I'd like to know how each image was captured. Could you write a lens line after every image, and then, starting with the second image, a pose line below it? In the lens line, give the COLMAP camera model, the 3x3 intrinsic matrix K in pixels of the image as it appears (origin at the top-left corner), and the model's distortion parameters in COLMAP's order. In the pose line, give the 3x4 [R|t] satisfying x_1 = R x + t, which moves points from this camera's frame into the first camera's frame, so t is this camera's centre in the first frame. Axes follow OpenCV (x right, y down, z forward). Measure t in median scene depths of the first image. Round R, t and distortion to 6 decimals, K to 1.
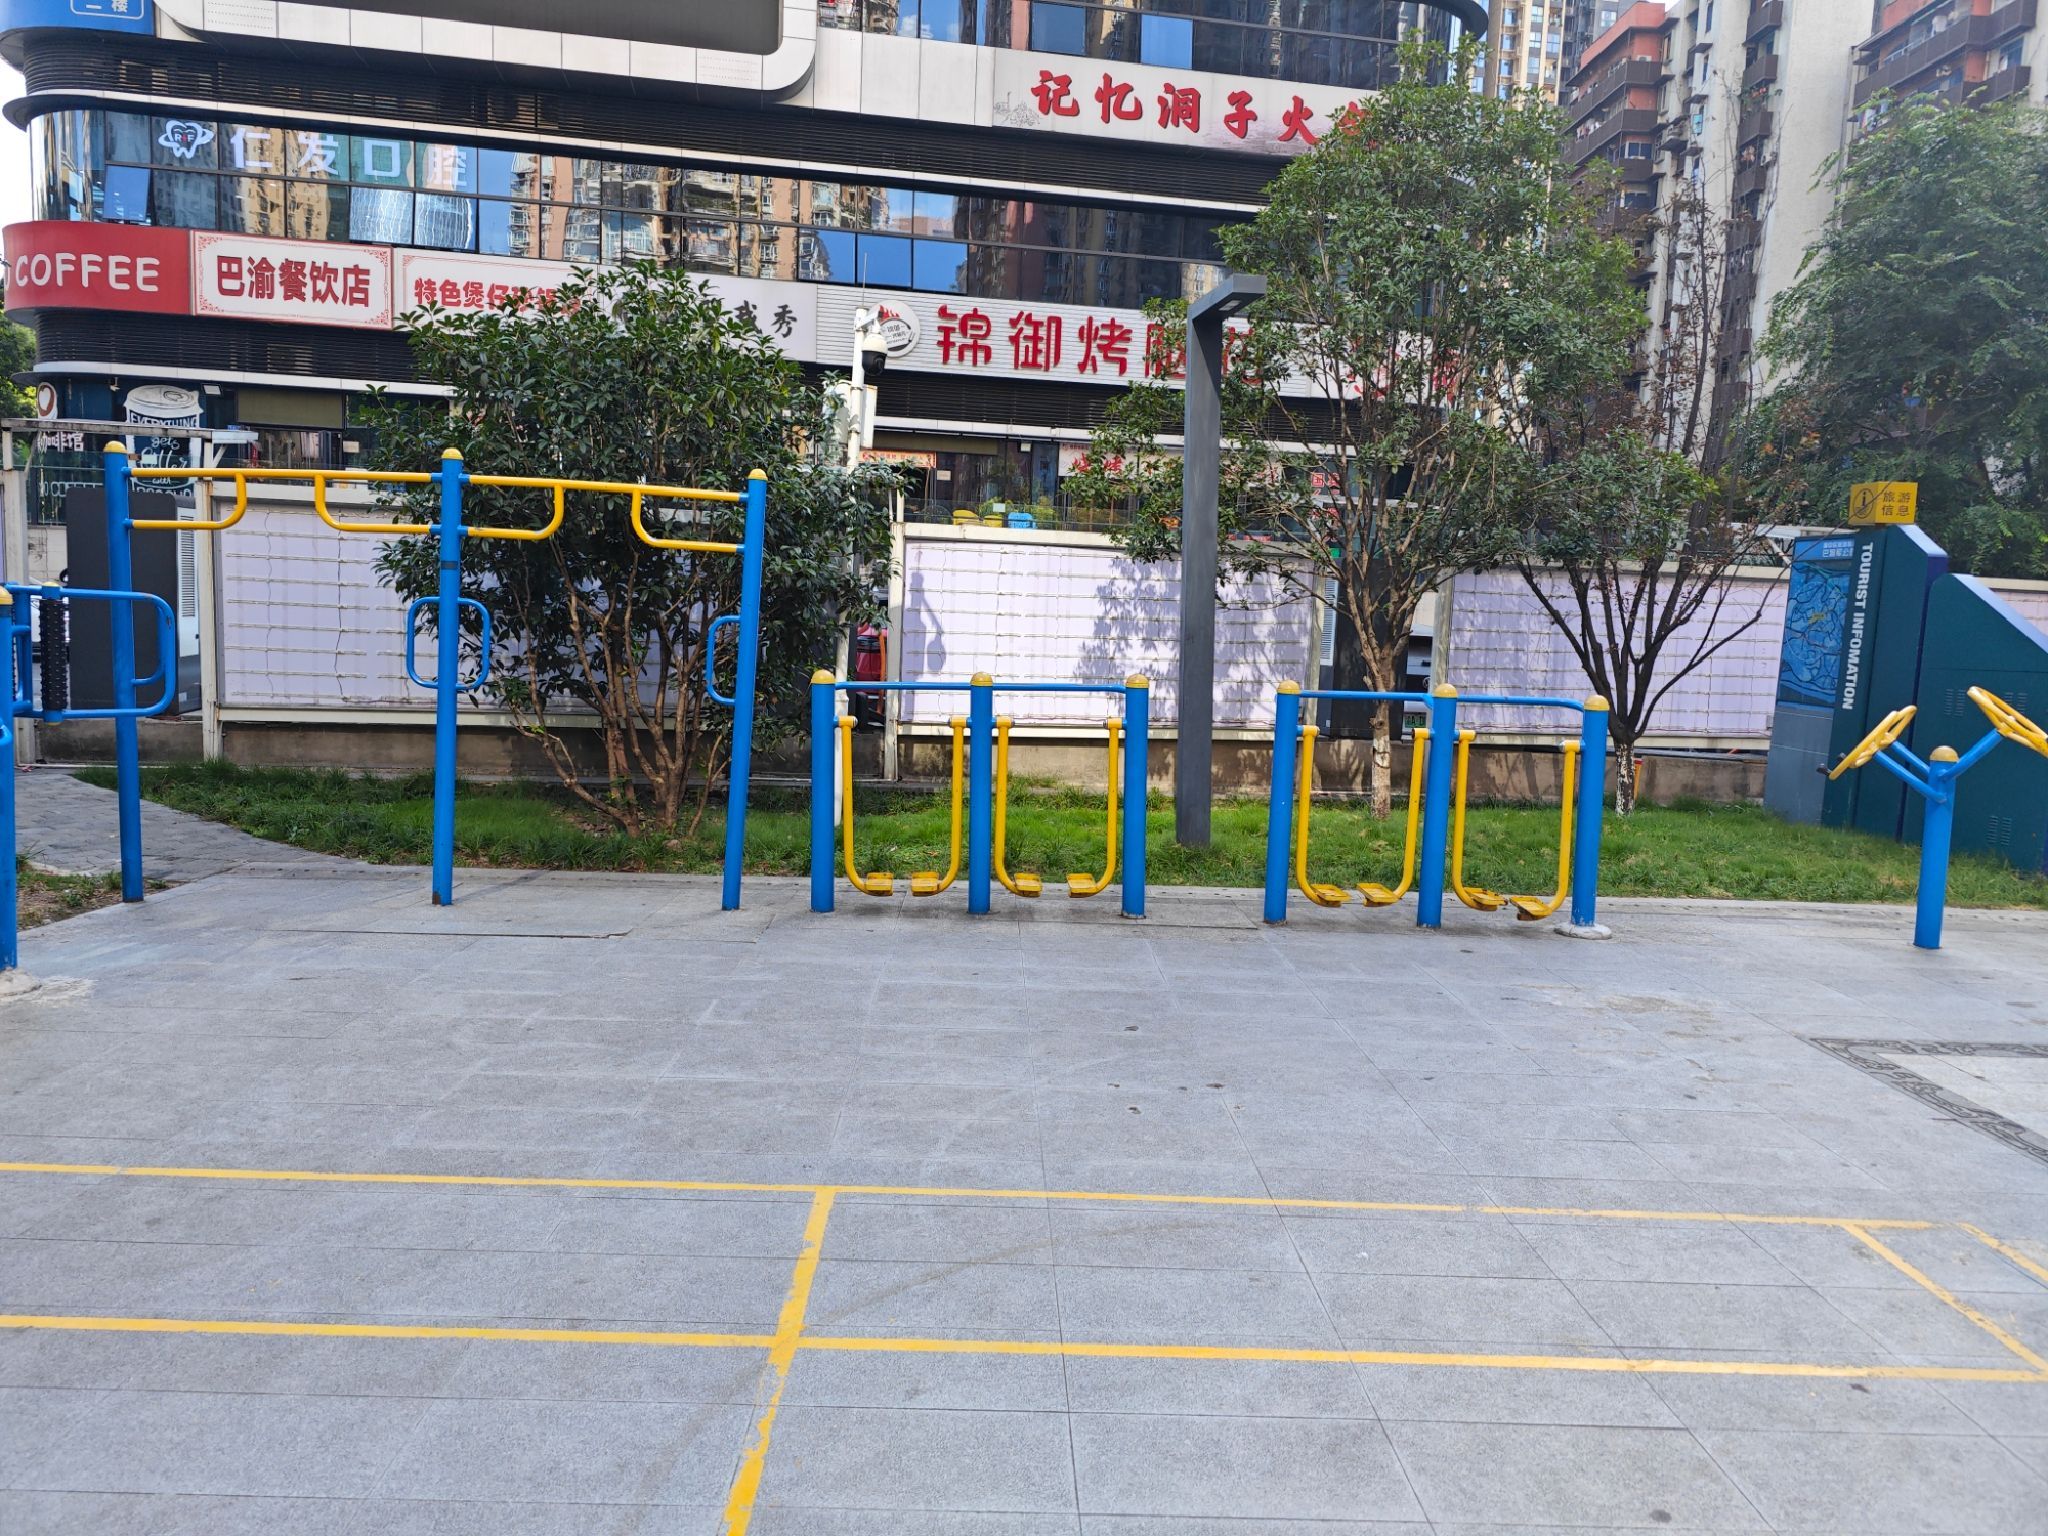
lens RADIAL K [[1365.1, 0, 1021.0], [0, 1365.1, 762.1], [0, 0, 1]] dist [0.033452, -0.029778]
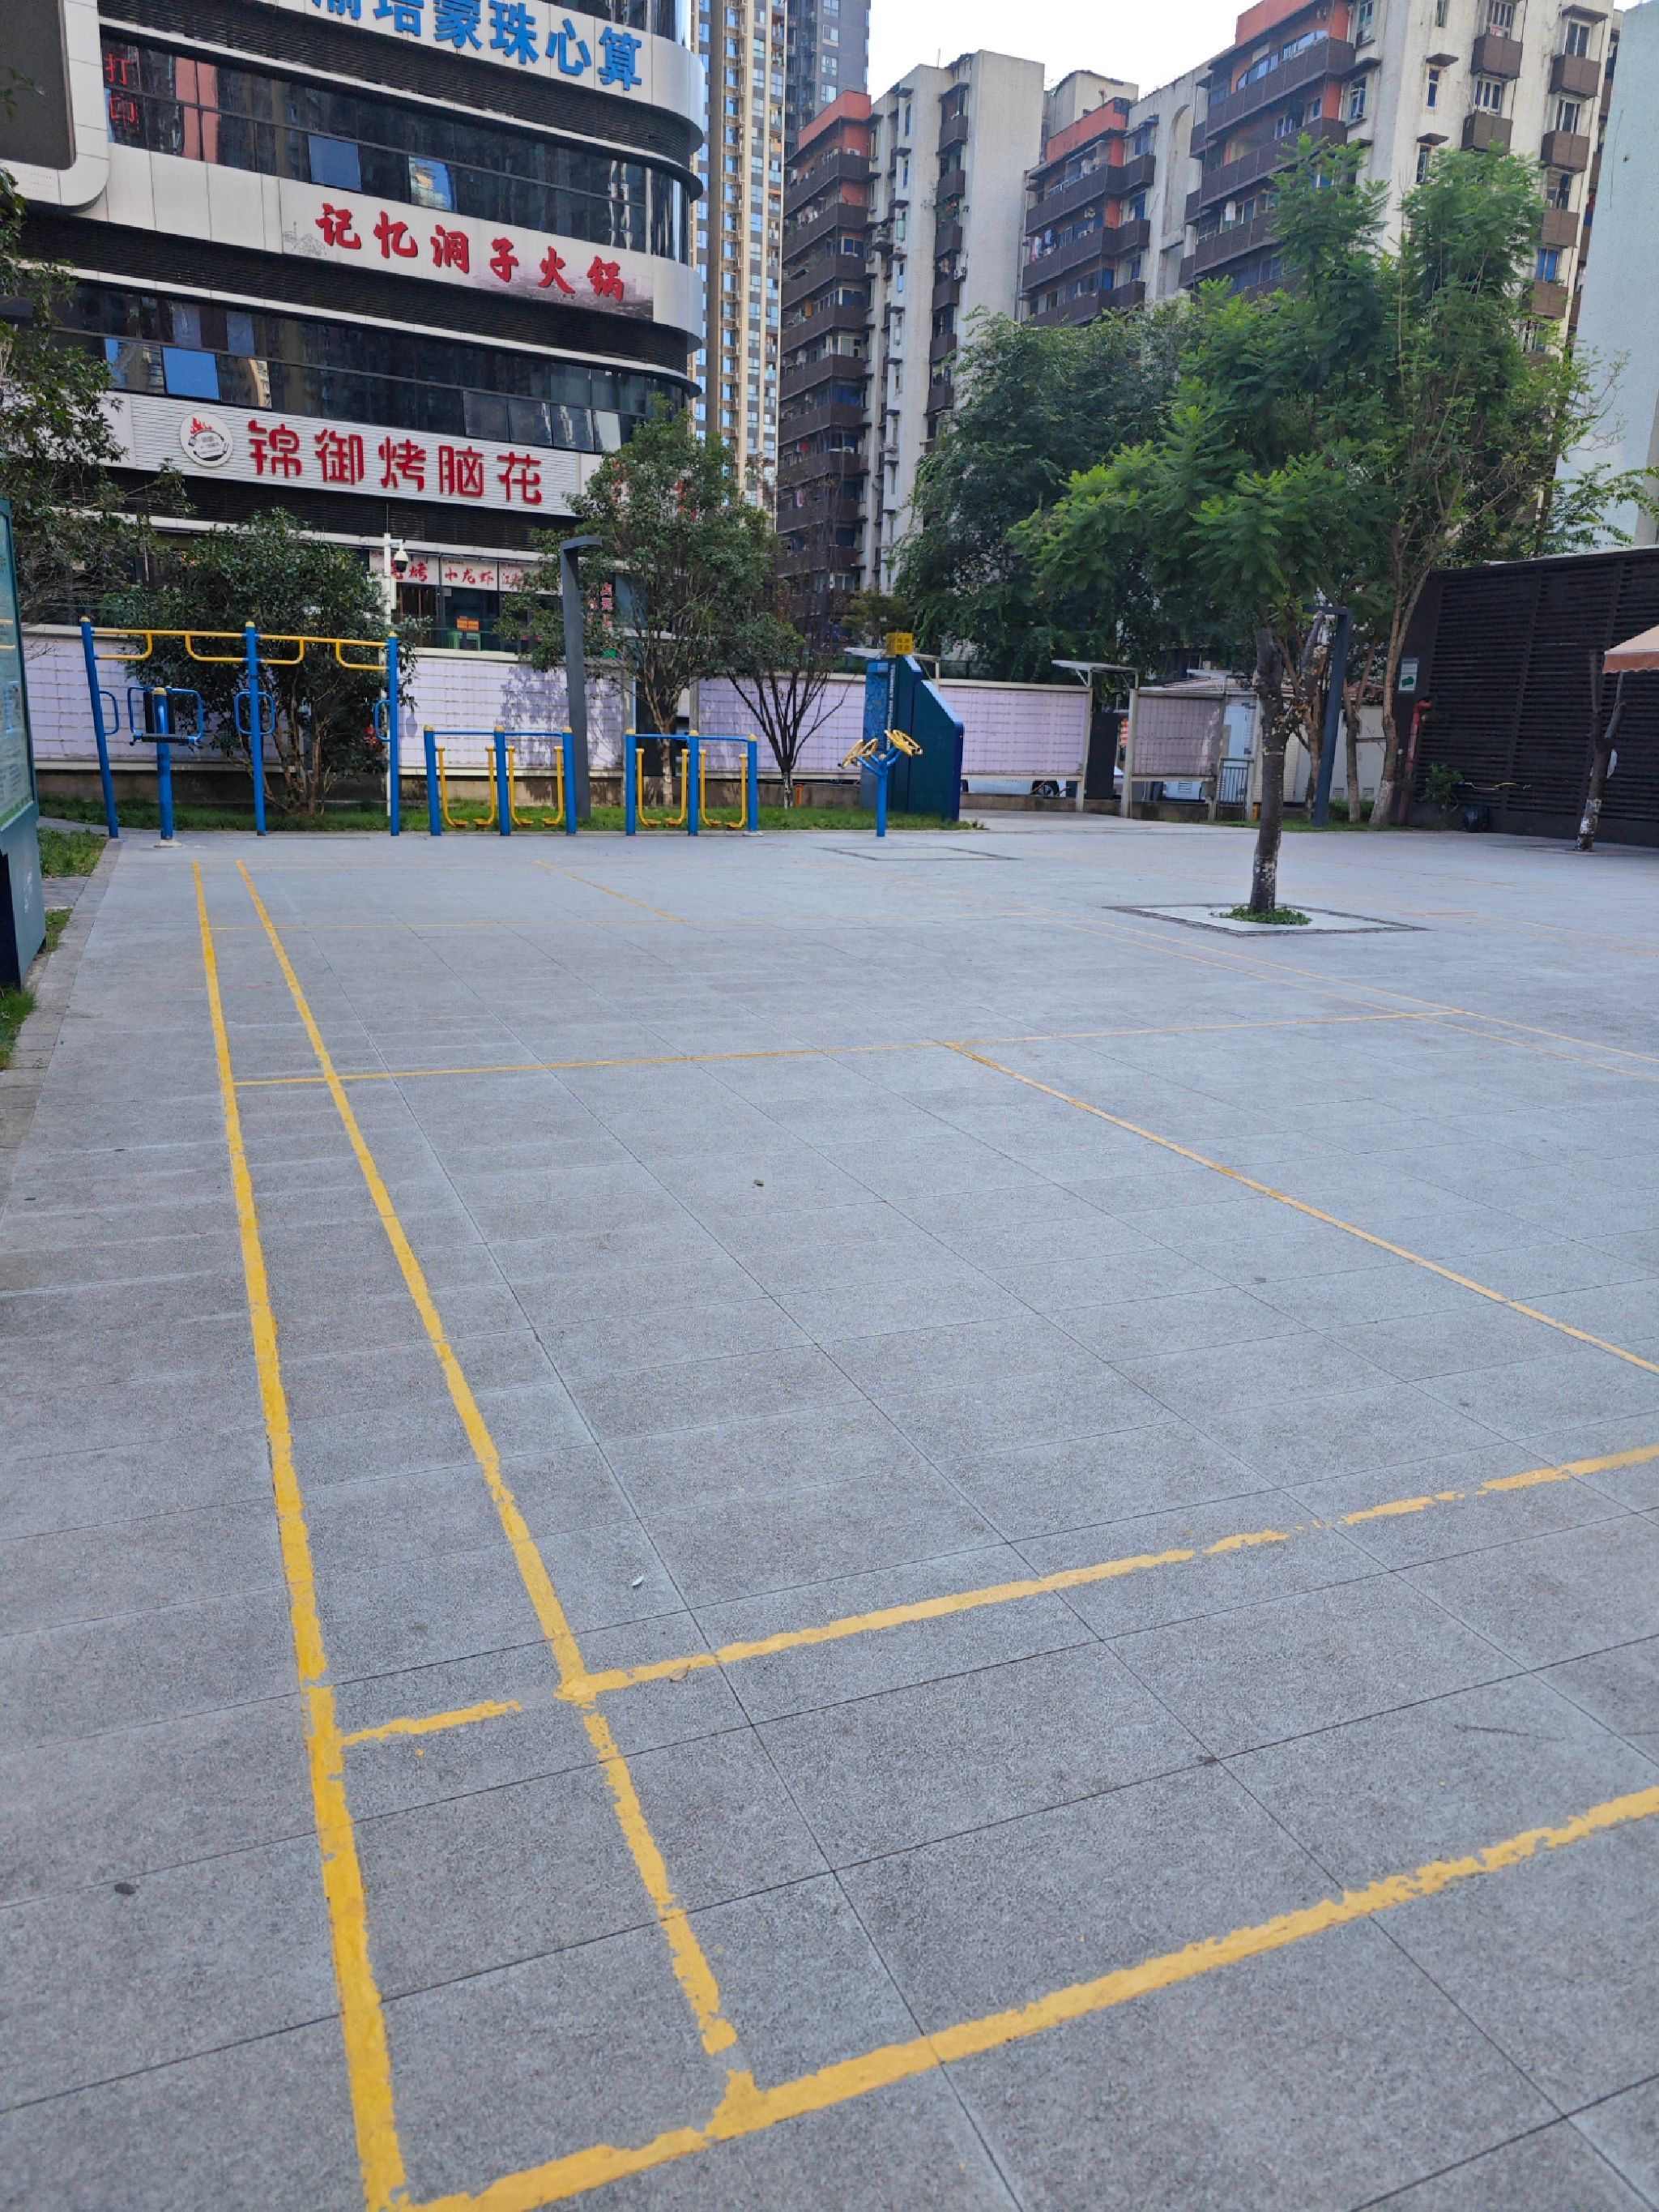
lens RADIAL K [[1474.2, 0, 829.0], [0, 1474.2, 1119.5], [0, 0, 1]] dist [0.033452, -0.029778]
pose [[0.929657, -0.104719, 0.353231, -0.105543], [0.045937, 0.984220, 0.170881, 0.042624], [-0.365551, -0.142634, 0.919798, -0.363949]]
